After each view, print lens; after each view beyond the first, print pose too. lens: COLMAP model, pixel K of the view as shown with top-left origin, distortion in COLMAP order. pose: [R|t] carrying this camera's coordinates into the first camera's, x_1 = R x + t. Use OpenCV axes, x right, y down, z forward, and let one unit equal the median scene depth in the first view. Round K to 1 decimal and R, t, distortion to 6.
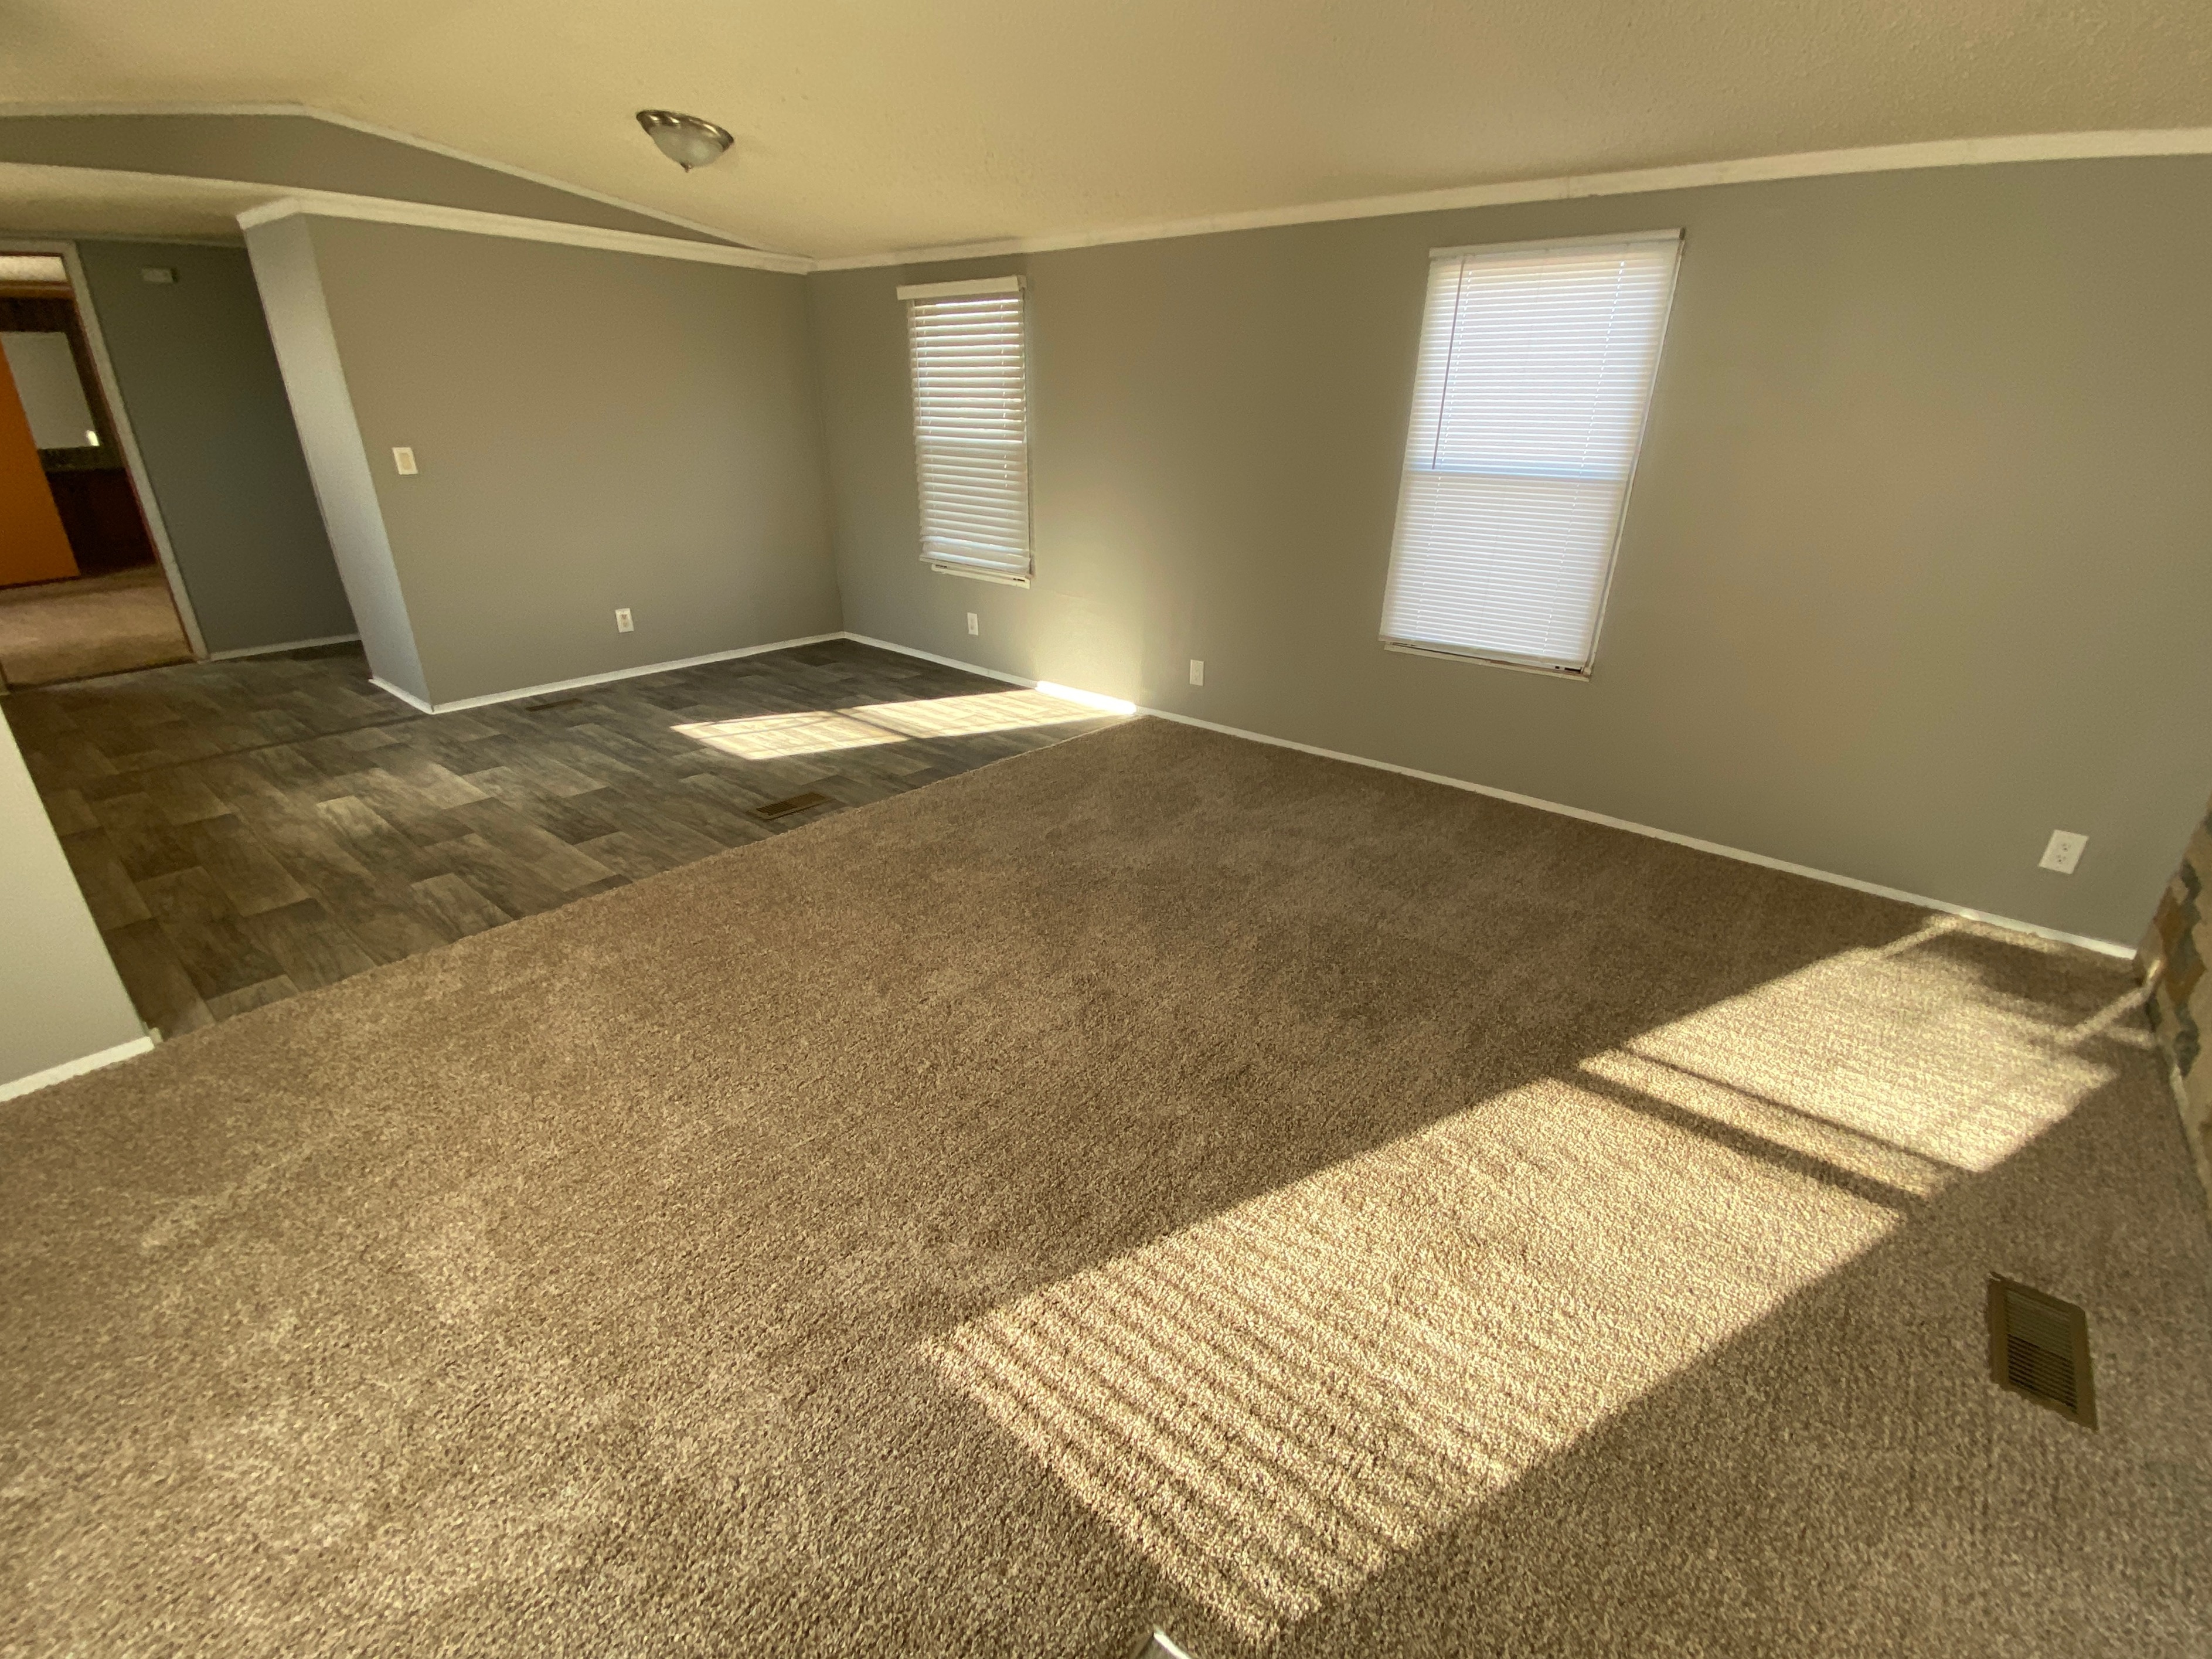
lens RADIAL K [[925.3, 0, 1106.8], [0, 925.3, 837.1], [0, 0, 1]] dist [-0.005884, -0.002320]
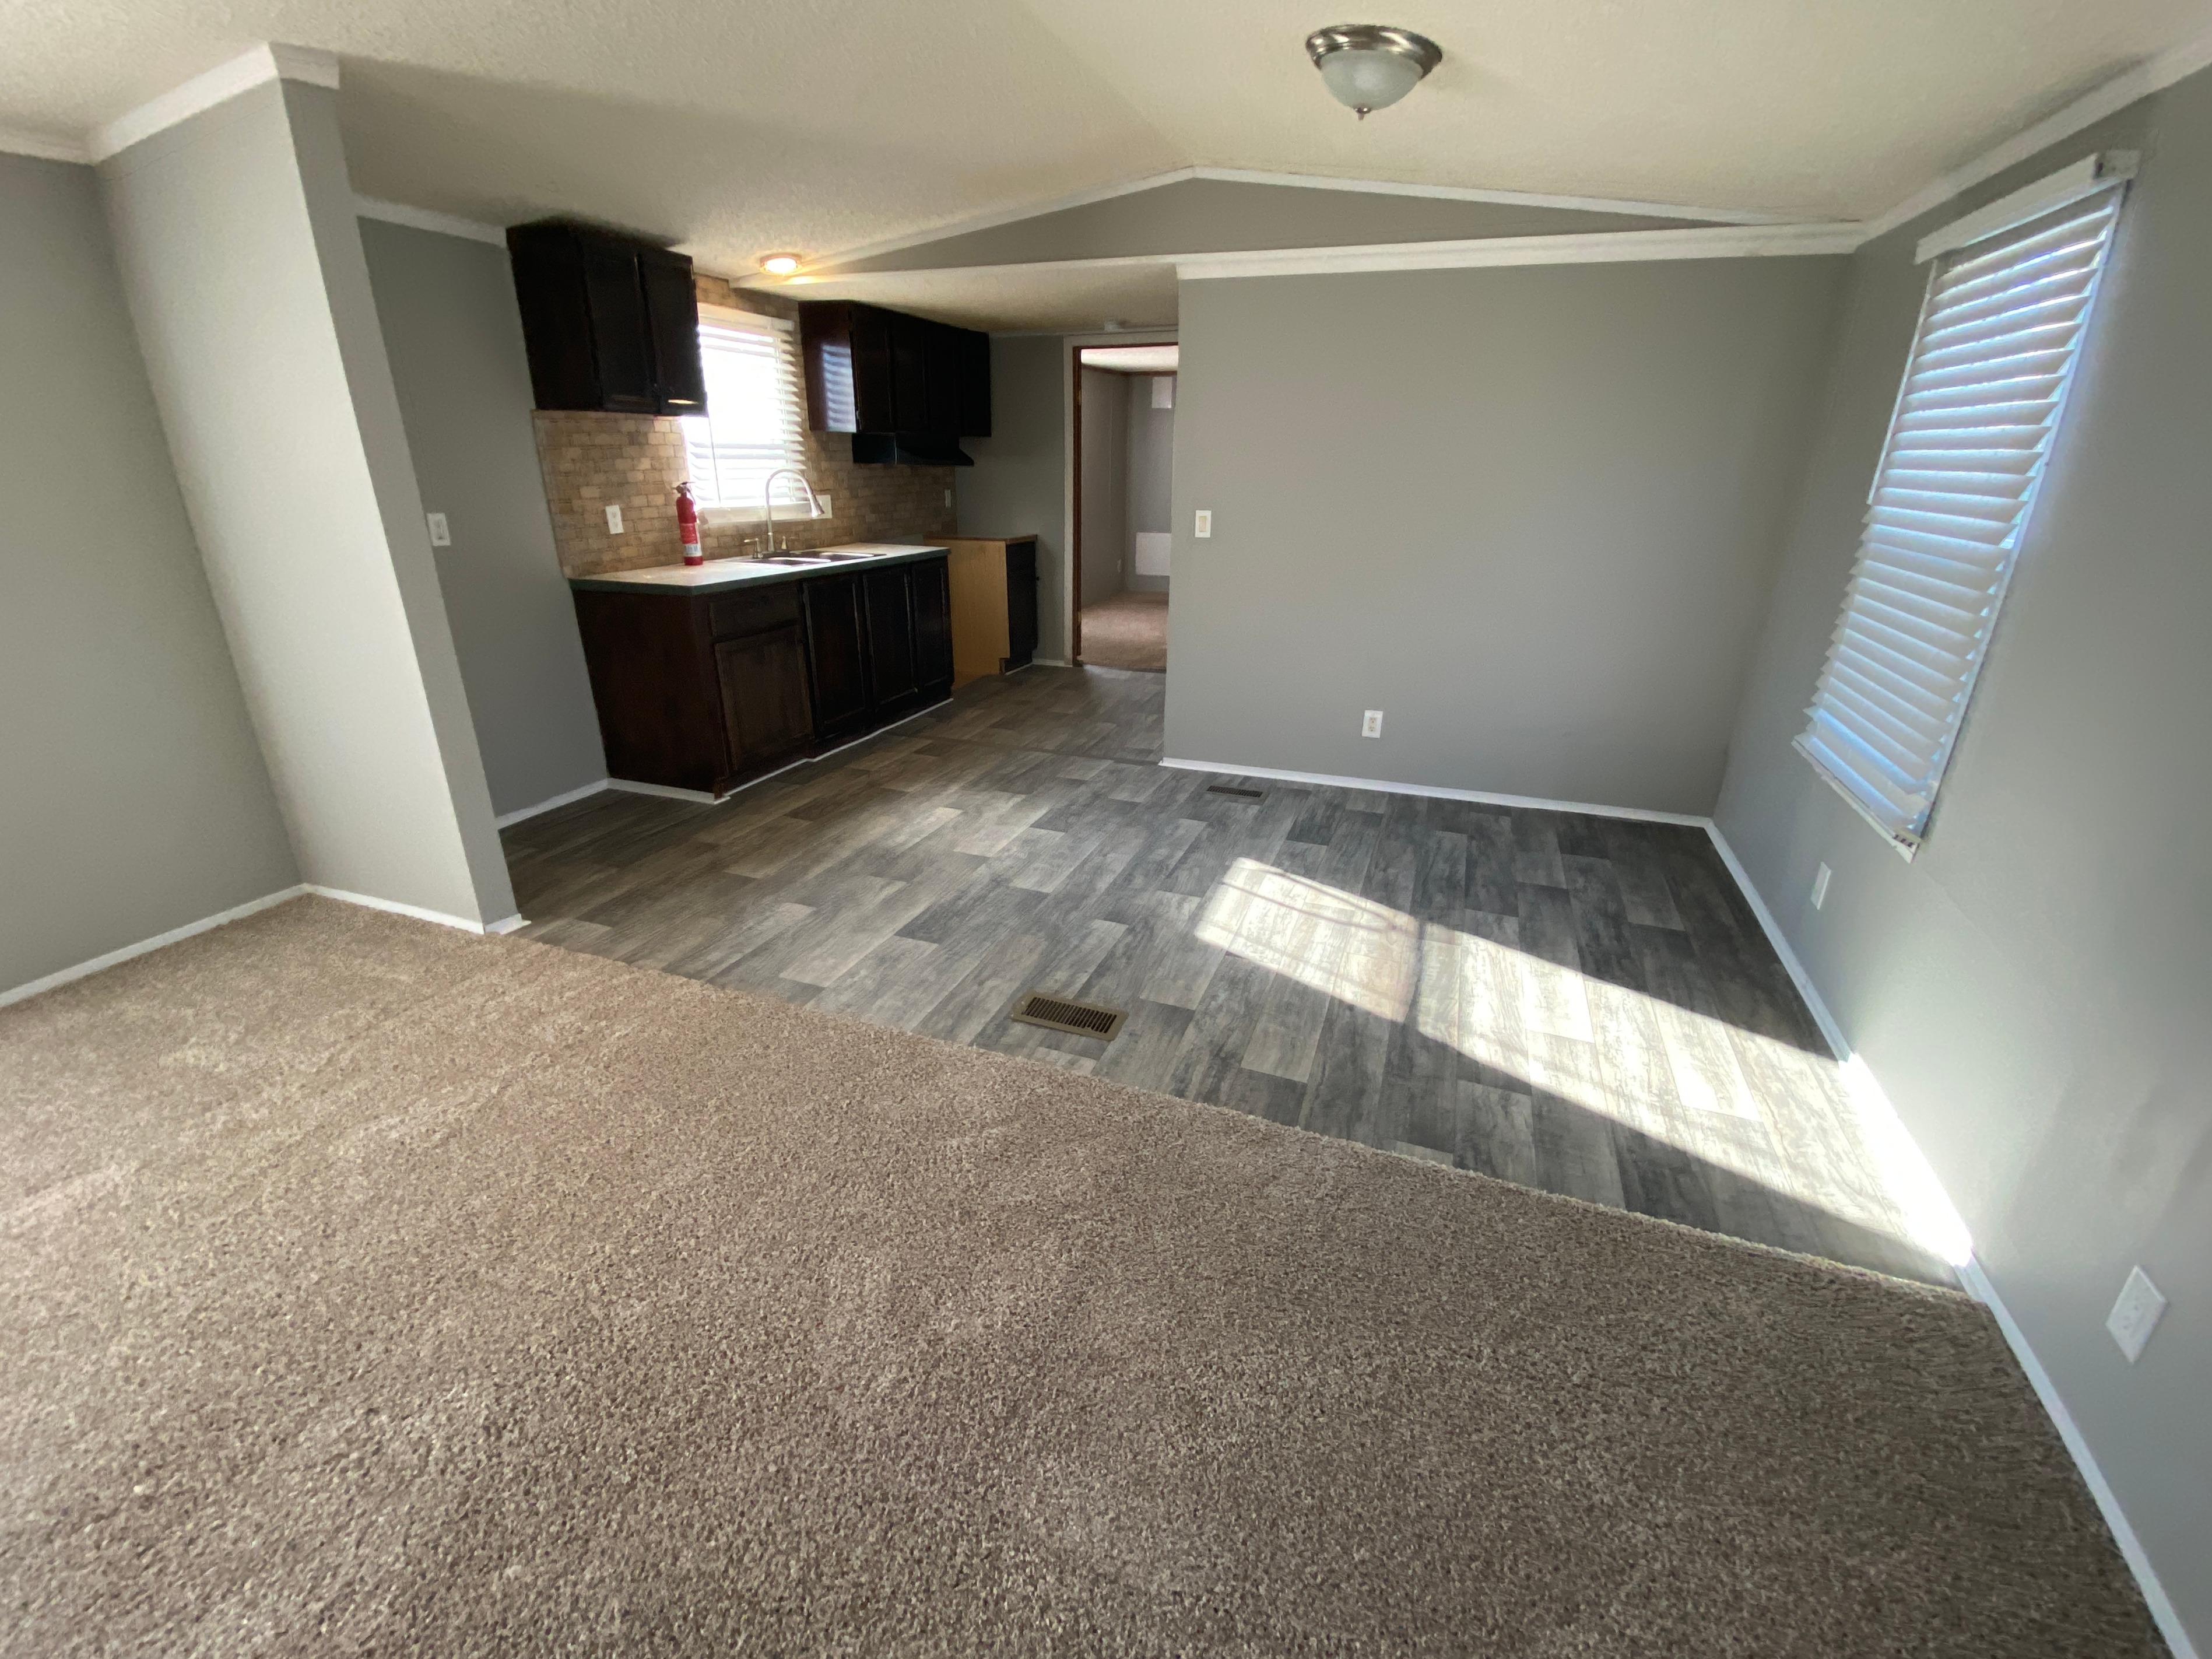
lens RADIAL K [[925.3, 0, 1110.3], [0, 925.3, 834.8], [0, 0, 1]] dist [-0.005884, -0.002320]
pose [[0.348031, 0.328163, -0.878171, 0.223595], [-0.397093, 0.900153, 0.179004, -0.278387], [0.849230, 0.286416, 0.443592, 0.636934]]
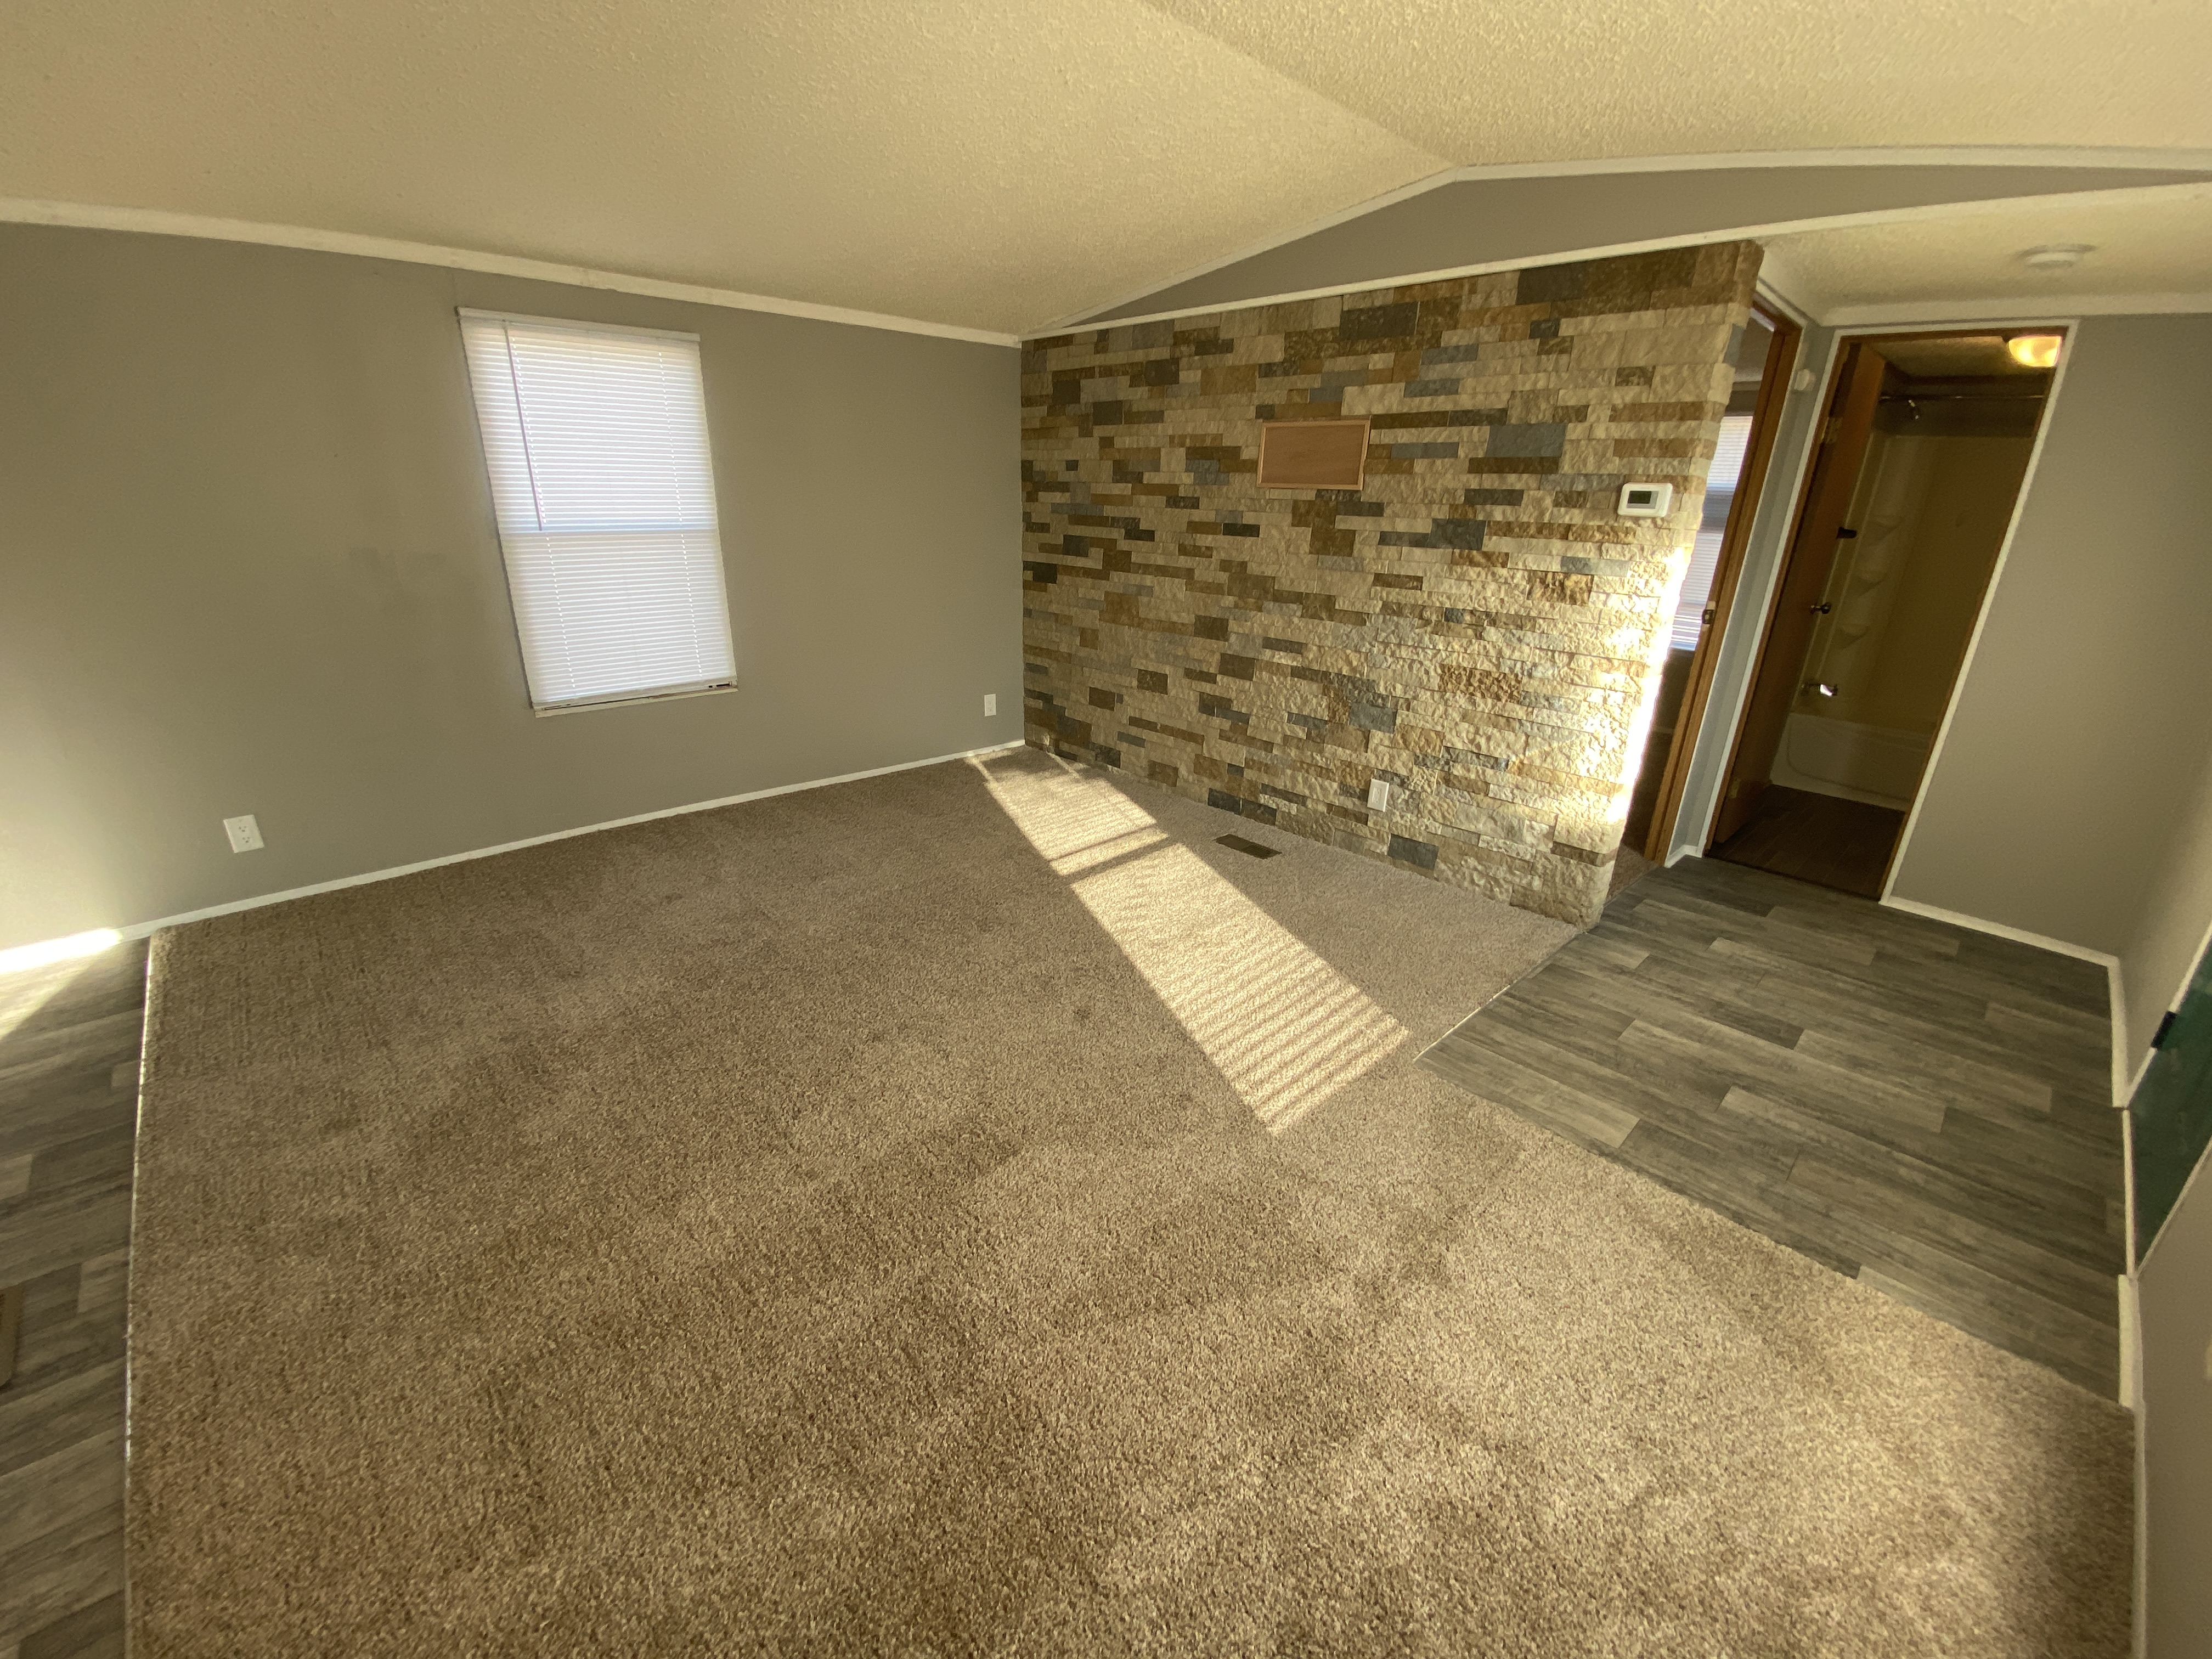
lens RADIAL K [[925.2, 0, 1098.6], [0, 925.2, 825.0], [0, 0, 1]] dist [-0.005884, -0.002320]
pose [[0.104254, -0.349355, 0.931173, -0.563390], [0.386934, 0.876758, 0.285618, -0.157648], [-0.916195, 0.330526, 0.226582, 0.305670]]
